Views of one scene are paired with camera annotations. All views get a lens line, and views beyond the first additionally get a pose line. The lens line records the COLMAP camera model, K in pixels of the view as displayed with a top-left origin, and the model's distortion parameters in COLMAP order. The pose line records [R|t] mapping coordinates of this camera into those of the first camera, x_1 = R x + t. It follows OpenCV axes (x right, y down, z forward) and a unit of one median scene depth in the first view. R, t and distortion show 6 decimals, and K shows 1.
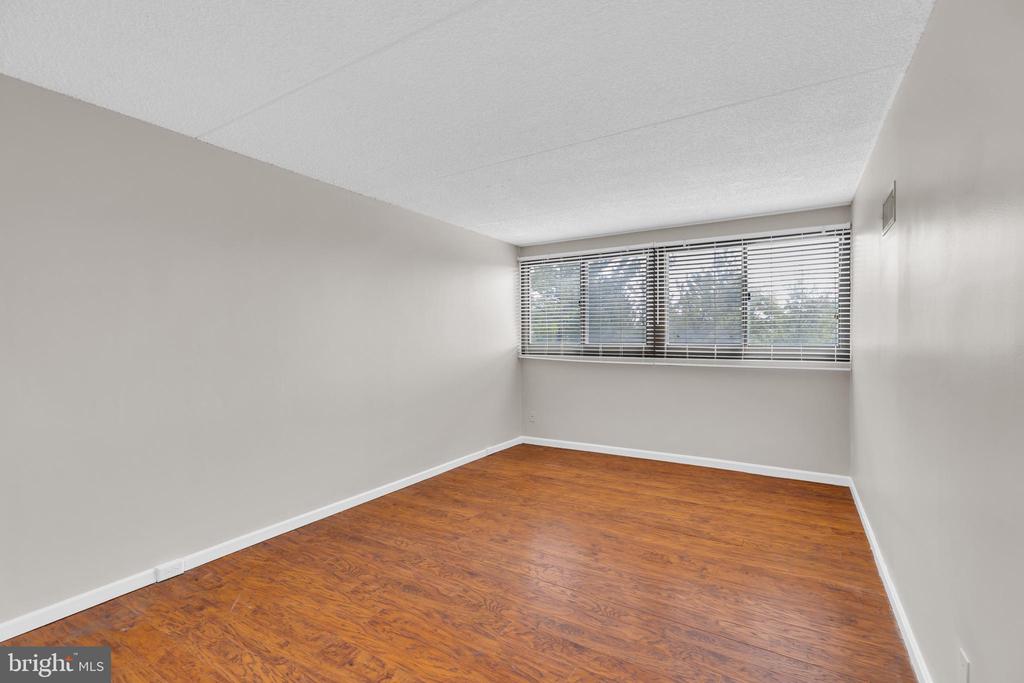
lens RADIAL K [[455.8, 0, 532.7], [0, 455.8, 341.6], [0, 0, 1]] dist [0.004815, -0.000265]
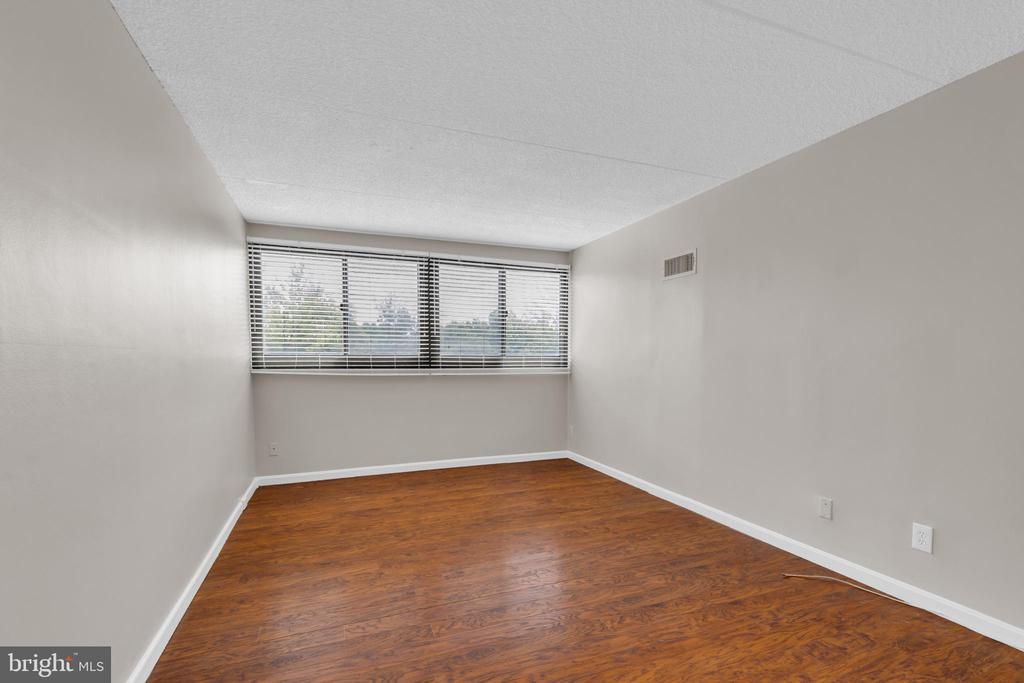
lens RADIAL K [[455.8, 0, 520.6], [0, 455.8, 378.3], [0, 0, 1]] dist [0.004815, -0.000265]
pose [[0.615097, -0.035470, 0.787653, -0.577904], [0.003738, 0.999108, 0.042073, 0.022960], [-0.788442, -0.022935, 0.614681, 0.327363]]
